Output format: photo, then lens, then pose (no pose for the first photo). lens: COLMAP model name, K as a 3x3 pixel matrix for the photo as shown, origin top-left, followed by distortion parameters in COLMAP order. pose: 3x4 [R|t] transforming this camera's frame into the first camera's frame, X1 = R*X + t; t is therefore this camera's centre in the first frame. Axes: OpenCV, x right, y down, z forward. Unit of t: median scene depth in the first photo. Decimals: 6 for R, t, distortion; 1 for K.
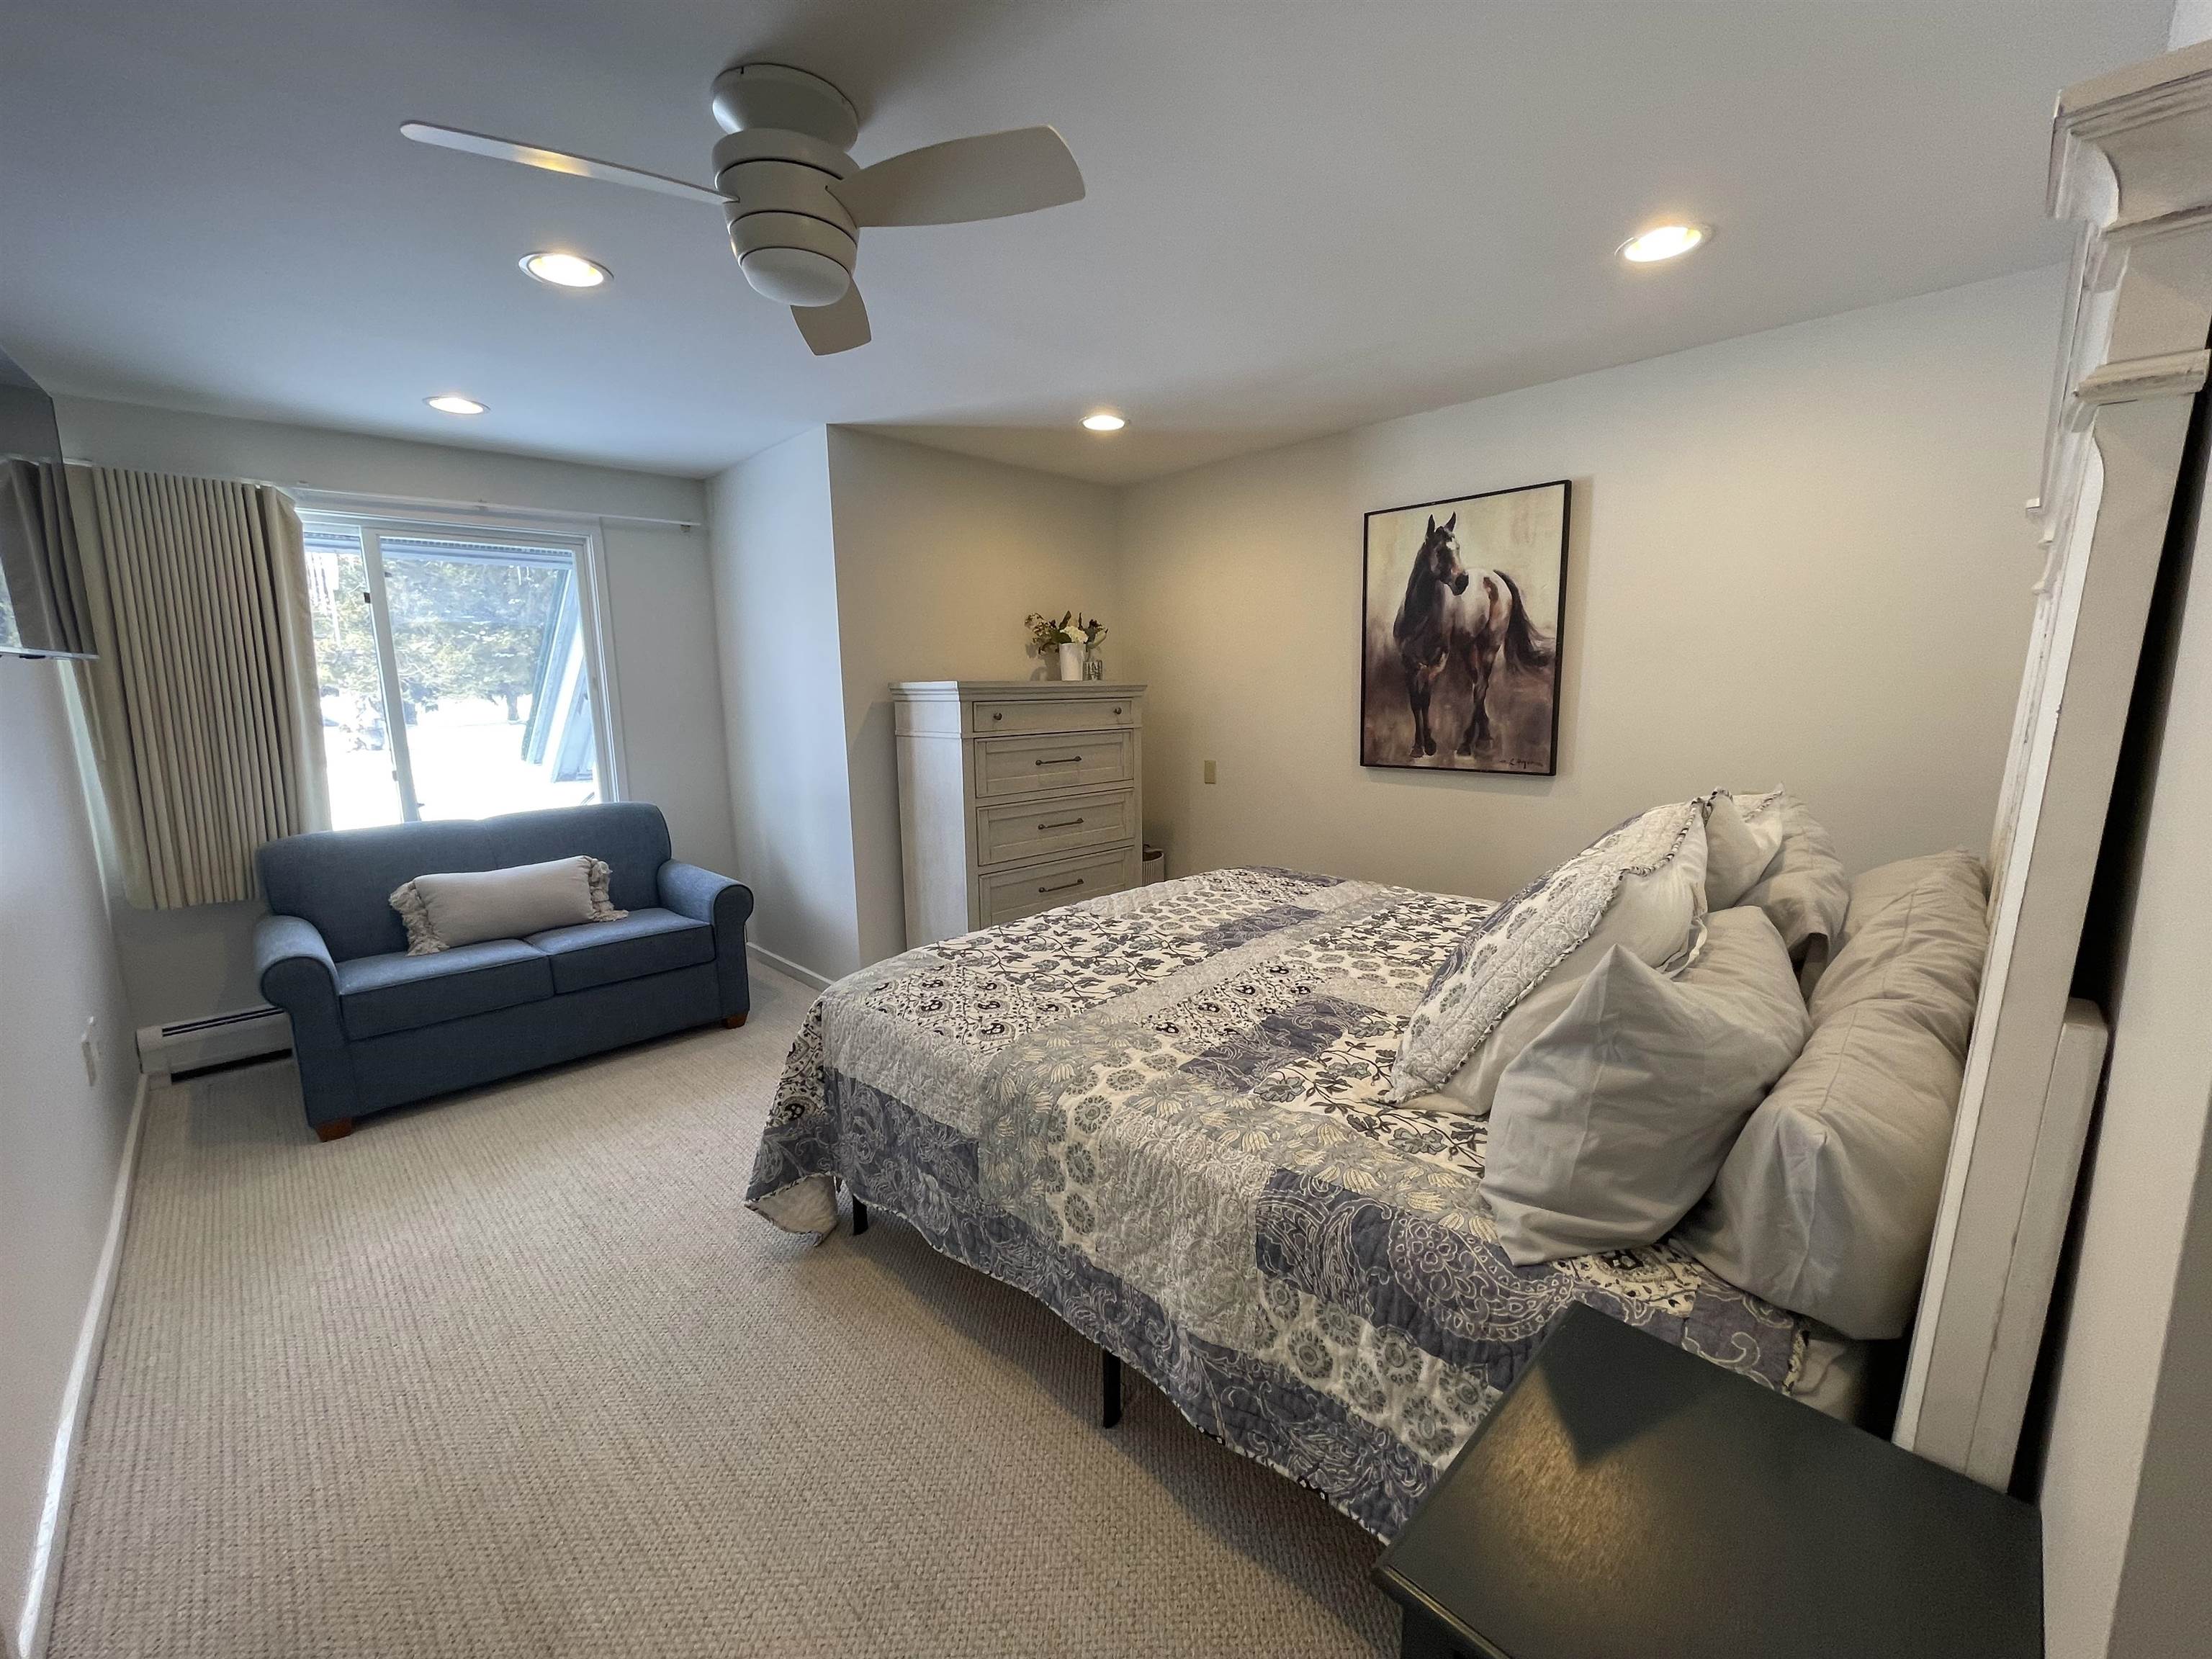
lens RADIAL K [[890.1, 0, 1107.6], [0, 890.1, 827.7], [0, 0, 1]] dist [0.000152, -0.000736]
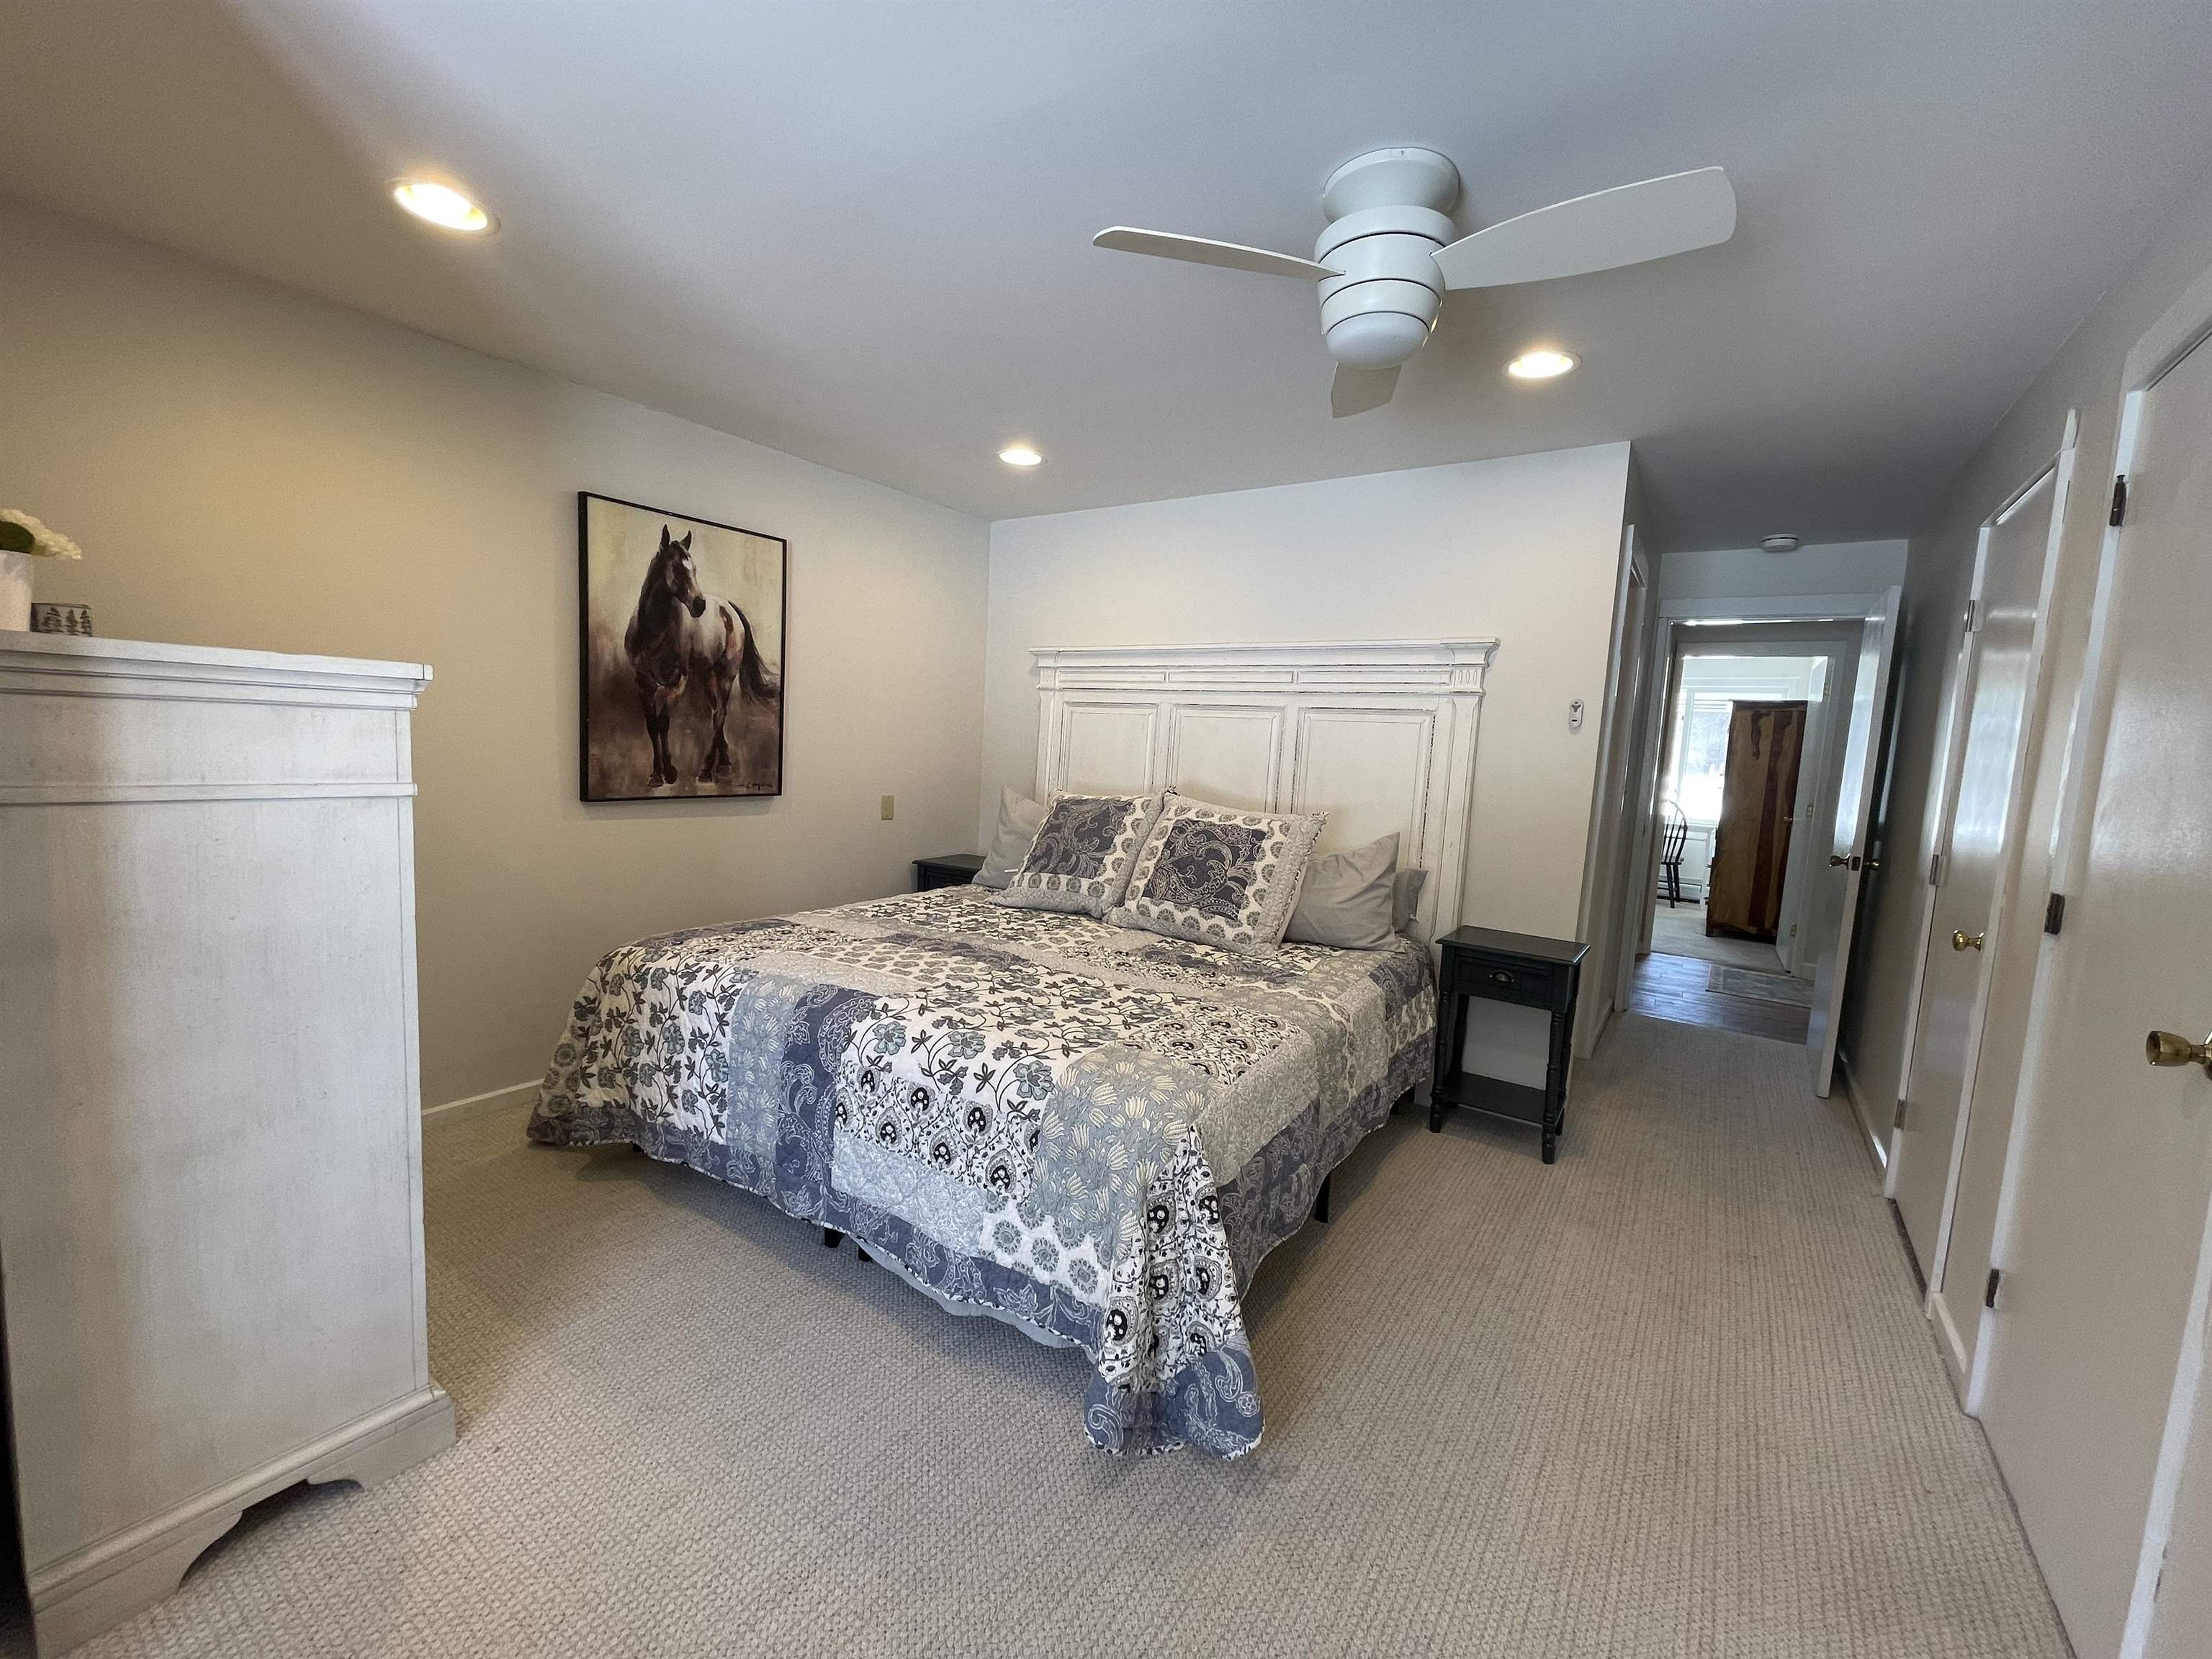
lens RADIAL K [[890.1, 0, 1108.7], [0, 890.1, 825.7], [0, 0, 1]] dist [0.000152, -0.000736]
pose [[-0.183280, -0.093018, 0.978650, -0.660129], [0.107041, 0.987706, 0.113925, -0.099577], [-0.977216, 0.125636, -0.171070, 0.754583]]
